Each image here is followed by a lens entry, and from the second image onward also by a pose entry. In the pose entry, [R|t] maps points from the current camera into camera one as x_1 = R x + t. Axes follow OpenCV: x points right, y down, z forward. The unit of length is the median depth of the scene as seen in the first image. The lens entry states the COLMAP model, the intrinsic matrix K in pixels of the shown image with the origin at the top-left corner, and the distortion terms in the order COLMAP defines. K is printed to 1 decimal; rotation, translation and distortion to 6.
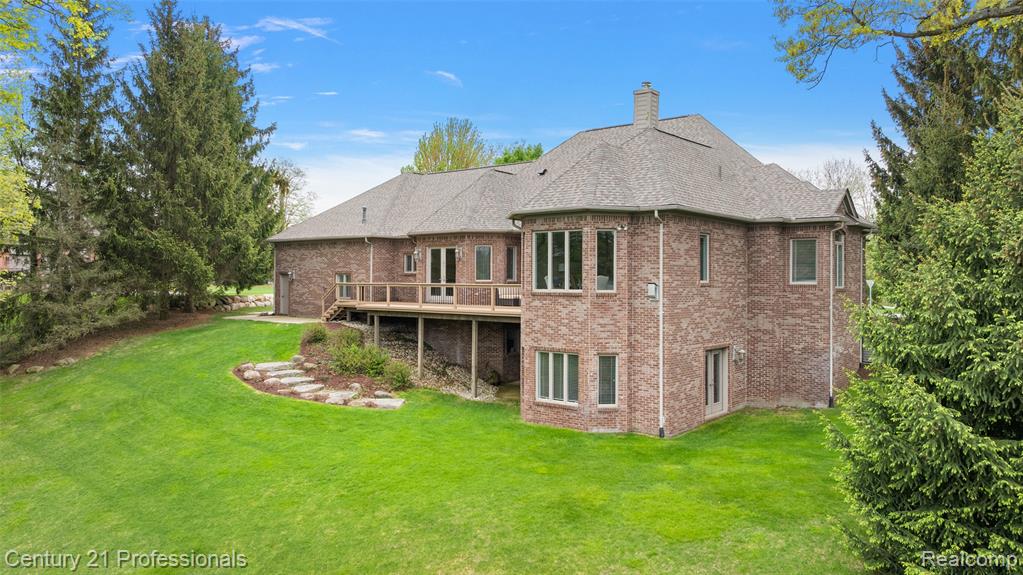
lens RADIAL K [[762.5, 0, 511.5], [0, 762.5, 287.5], [0, 0, 1]] dist [-0.023884, -0.002986]
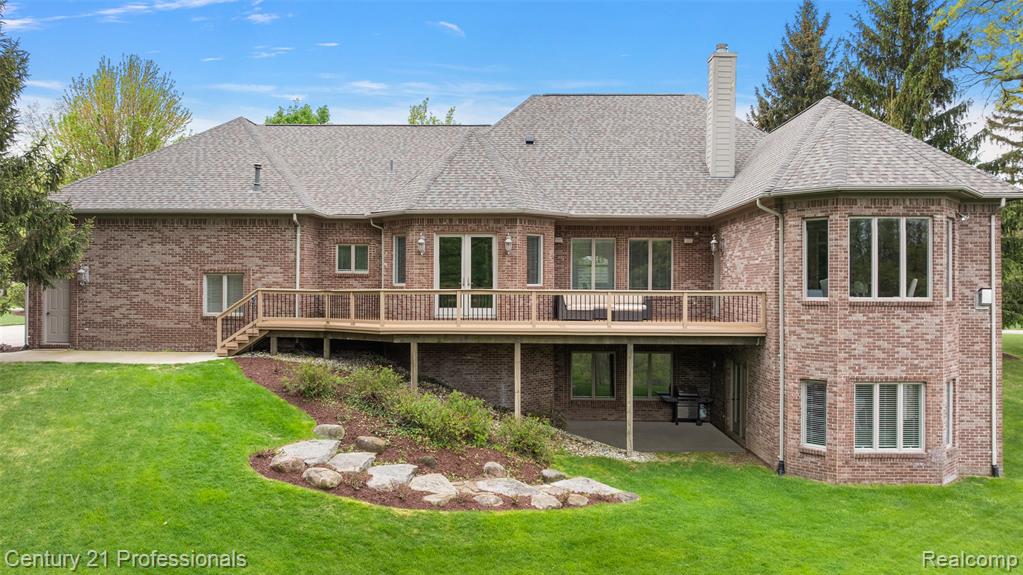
lens RADIAL K [[762.5, 0, 511.5], [0, 762.5, 287.5], [0, 0, 1]] dist [-0.023884, -0.002986]
pose [[0.782900, -0.005072, 0.622126, -0.475612], [0.006553, 0.999979, -0.000093, -0.006448], [-0.622112, 0.004150, 0.782917, 0.459581]]
